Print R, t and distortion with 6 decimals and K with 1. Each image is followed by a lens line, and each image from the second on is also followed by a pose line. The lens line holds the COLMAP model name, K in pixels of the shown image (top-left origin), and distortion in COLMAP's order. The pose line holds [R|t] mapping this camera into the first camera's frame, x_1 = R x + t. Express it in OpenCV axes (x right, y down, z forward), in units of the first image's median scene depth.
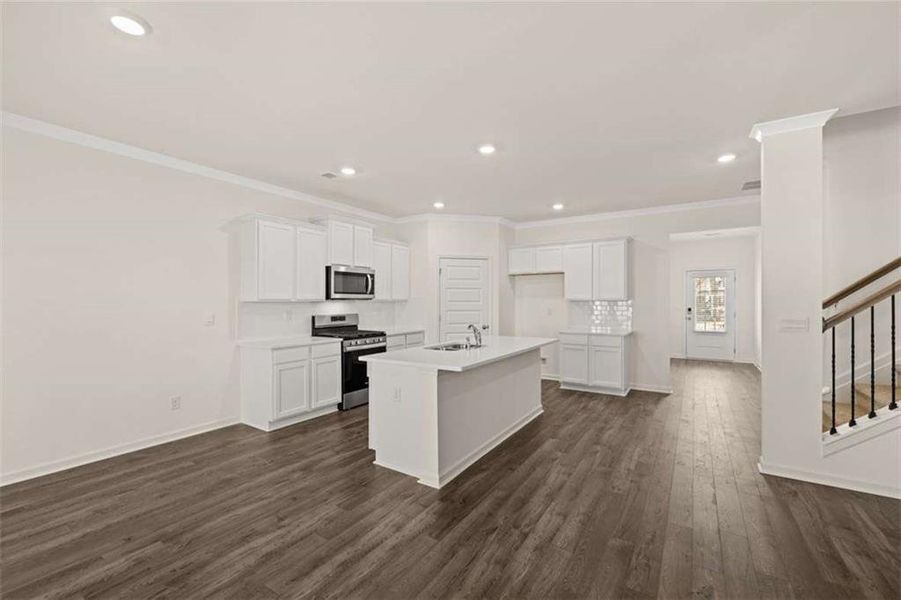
lens RADIAL K [[377.3, 0, 448.4], [0, 377.3, 294.4], [0, 0, 1]] dist [-0.001892, -0.000389]
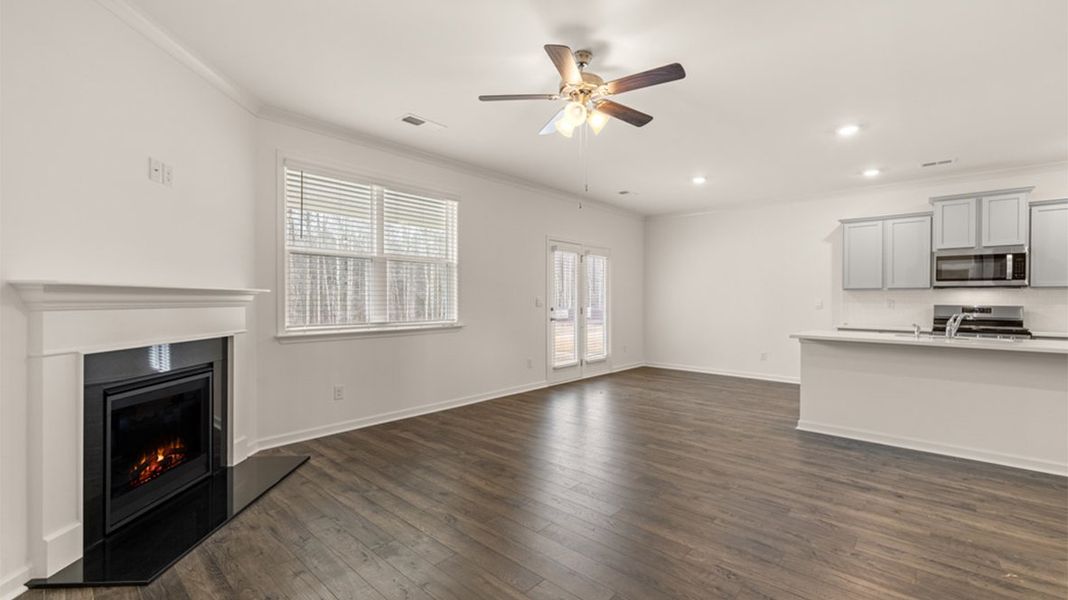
lens RADIAL K [[449.1, 0, 533.6], [0, 449.1, 300.1], [0, 0, 1]] dist [0.001797, -0.000804]
pose [[-0.150556, 0.003294, -0.988596, 1.021553], [0.009609, 0.999952, 0.001869, 0.036230], [0.988555, -0.009218, -0.150580, 0.213574]]
